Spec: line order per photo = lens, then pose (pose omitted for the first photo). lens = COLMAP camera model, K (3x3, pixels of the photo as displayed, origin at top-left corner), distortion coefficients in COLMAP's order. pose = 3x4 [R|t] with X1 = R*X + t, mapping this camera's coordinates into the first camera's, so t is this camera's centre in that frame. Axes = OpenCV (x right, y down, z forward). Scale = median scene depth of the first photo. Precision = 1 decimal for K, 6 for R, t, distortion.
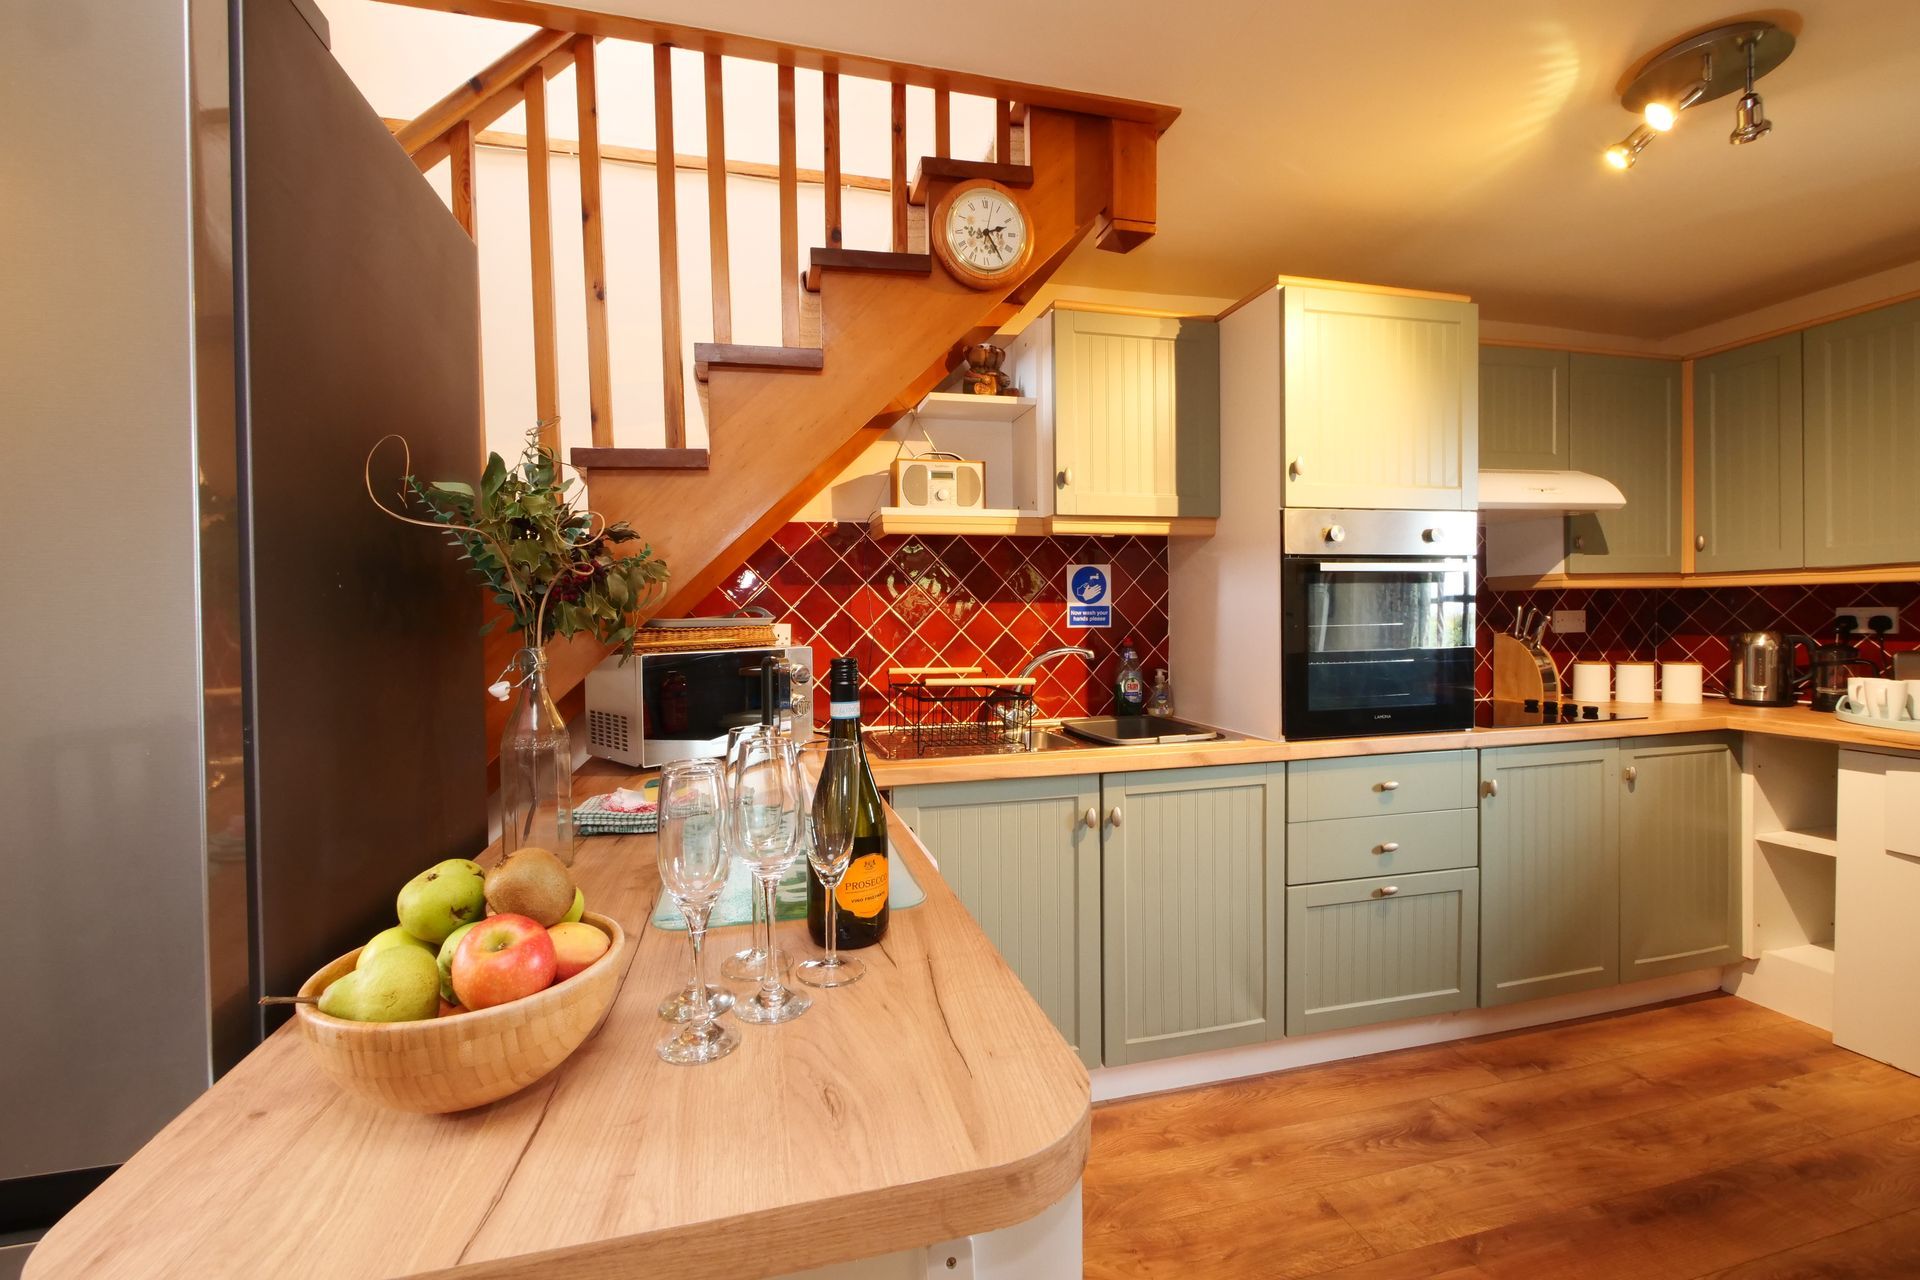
lens RADIAL K [[815.0, 0, 960.0], [0, 815.0, 640.0], [0, 0, 1]] dist [-0.008903, -0.000102]
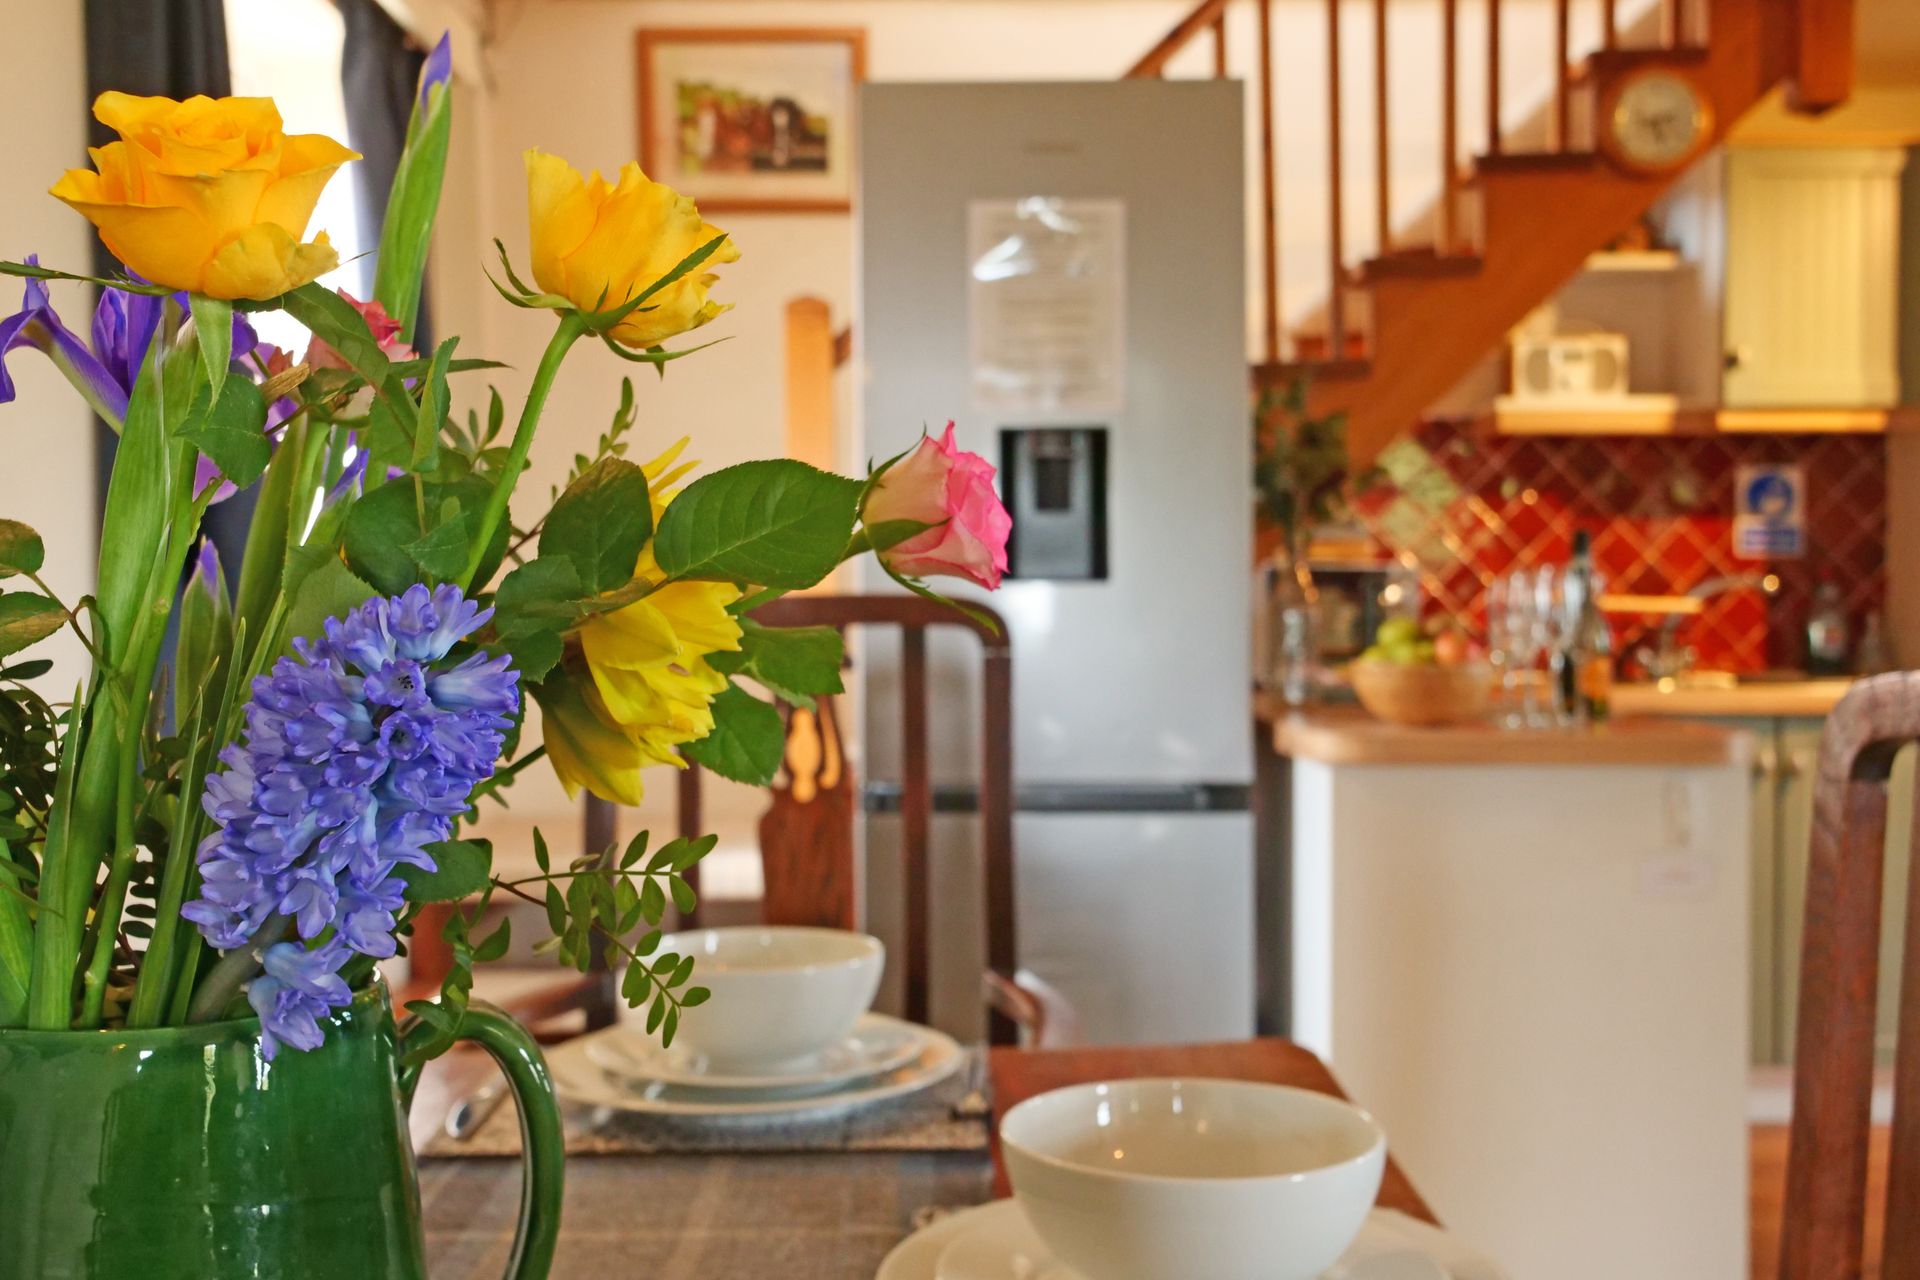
lens RADIAL K [[1925.5, 0, 960.0], [0, 1925.5, 640.0], [0, 0, 1]] dist [0.003044, -0.002379]
pose [[0.970183, 0.015563, -0.241872, -0.147497], [-0.016861, 0.999852, -0.003298, 0.091181], [0.241785, 0.007278, 0.970302, -0.992258]]
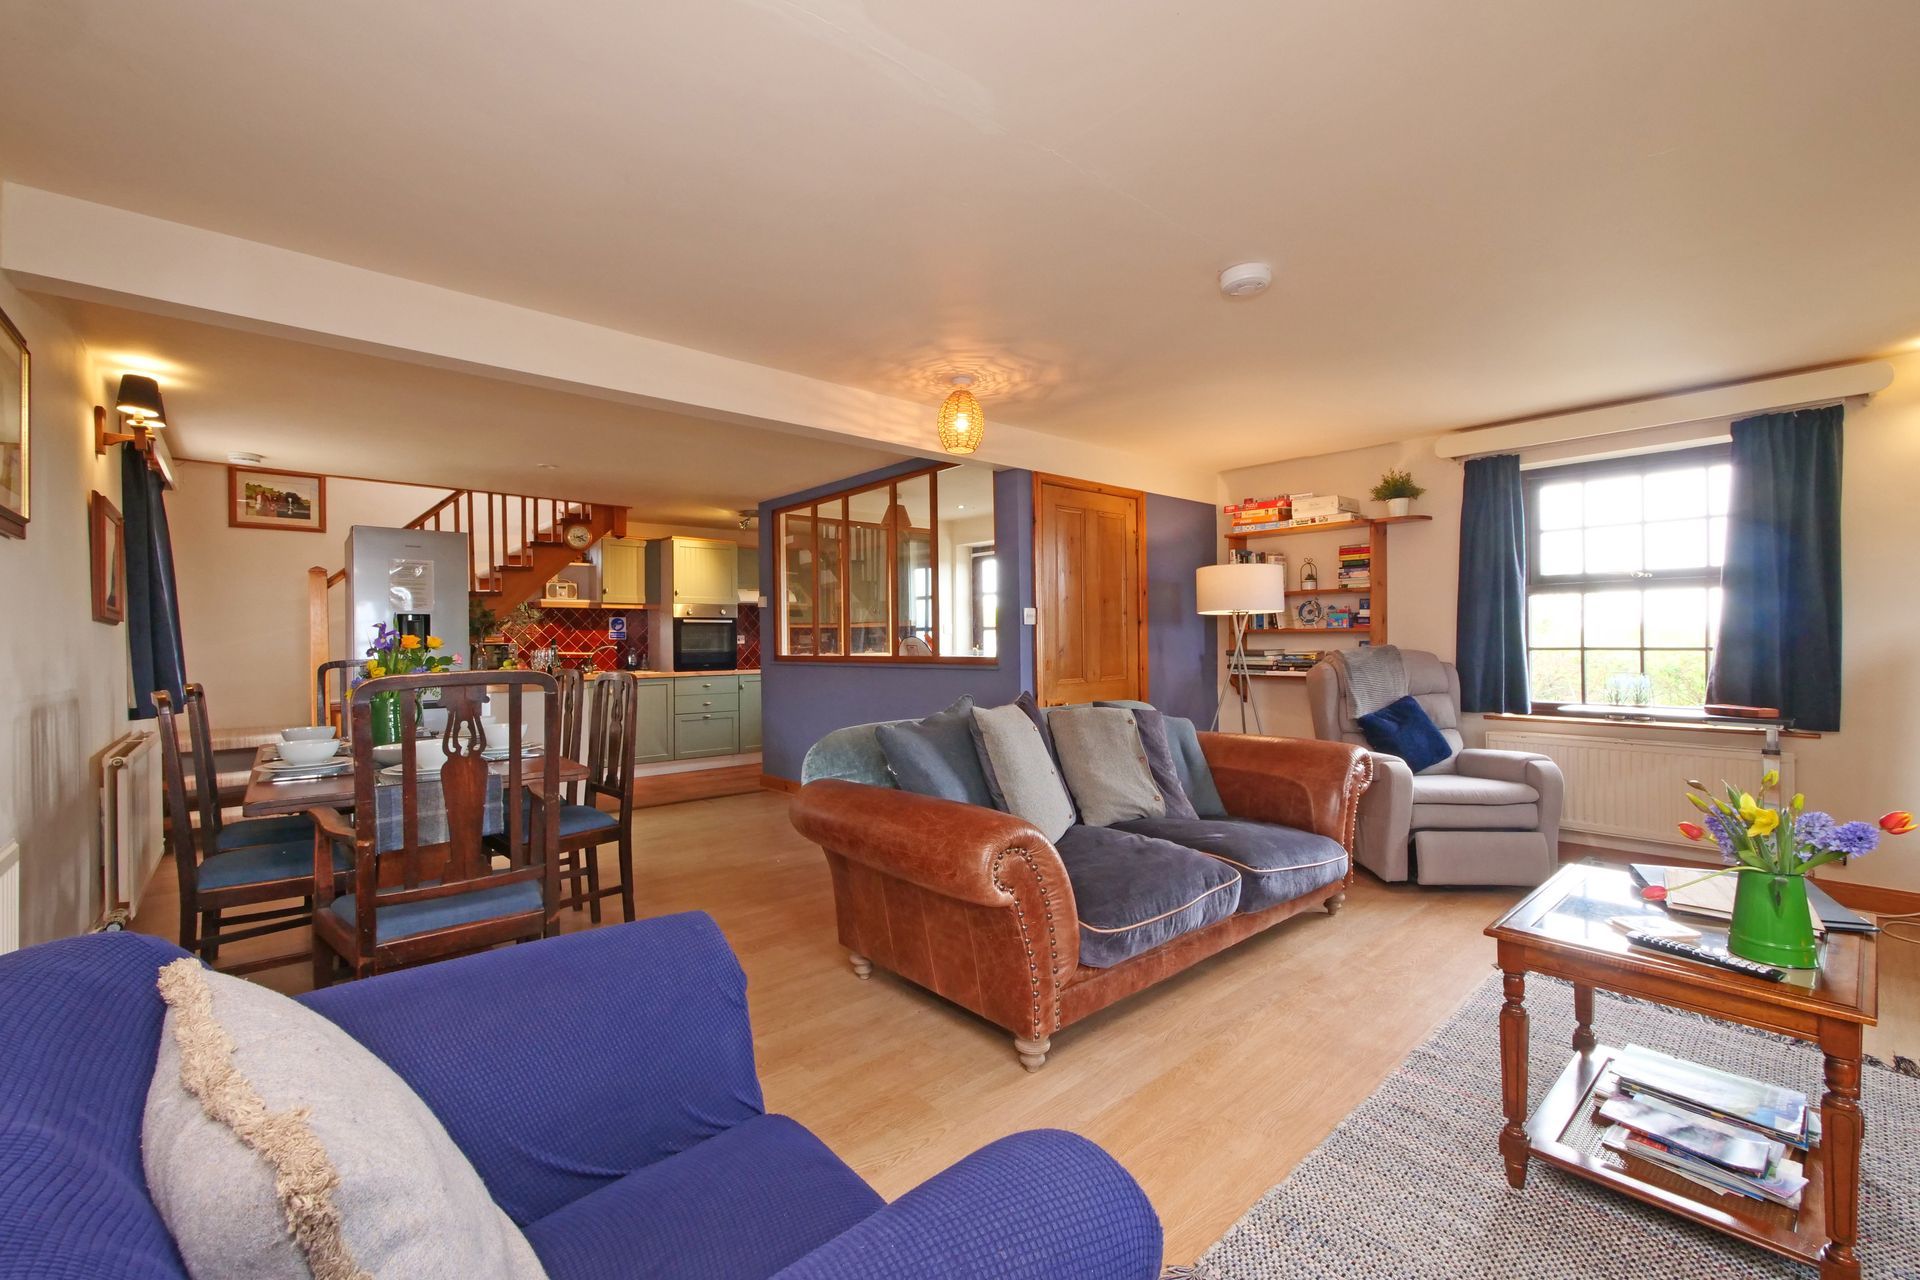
lens RADIAL K [[815.0, 0, 960.0], [0, 815.0, 640.0], [0, 0, 1]] dist [-0.008903, -0.000102]
pose [[0.893356, 0.005389, 0.449318, -0.059983], [0.008270, 0.999562, -0.028431, 0.089833], [-0.449274, 0.029115, 0.892919, -2.416673]]
